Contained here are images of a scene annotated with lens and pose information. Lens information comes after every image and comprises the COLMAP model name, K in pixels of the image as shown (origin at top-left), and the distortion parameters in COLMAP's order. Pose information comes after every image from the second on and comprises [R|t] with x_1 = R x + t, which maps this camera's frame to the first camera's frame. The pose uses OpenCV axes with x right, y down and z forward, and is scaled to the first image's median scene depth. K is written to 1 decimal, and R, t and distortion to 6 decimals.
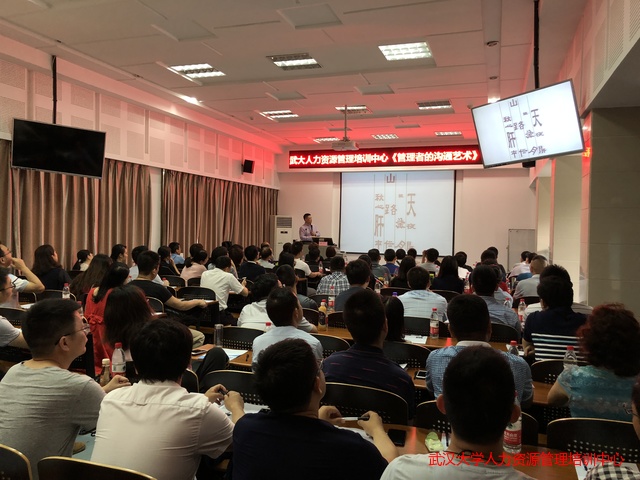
lens RADIAL K [[514.8, 0, 319.2], [0, 514.8, 244.9], [0, 0, 1]] dist [0.013832, -0.030856]
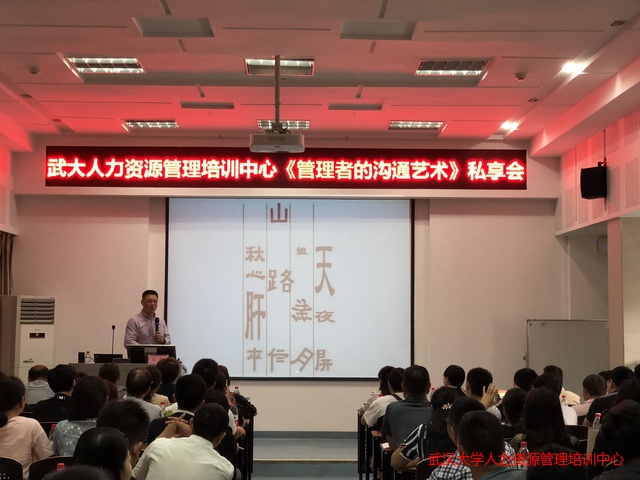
lens RADIAL K [[1157.8, 0, 321.2], [0, 1157.8, 239.0], [0, 0, 1]] dist [-0.055616, 0.000000]
pose [[0.941767, 0.013984, 0.335974, -0.176349], [0.022079, 0.994408, -0.103277, 0.001984], [-0.335540, 0.104680, 0.936192, 0.016014]]
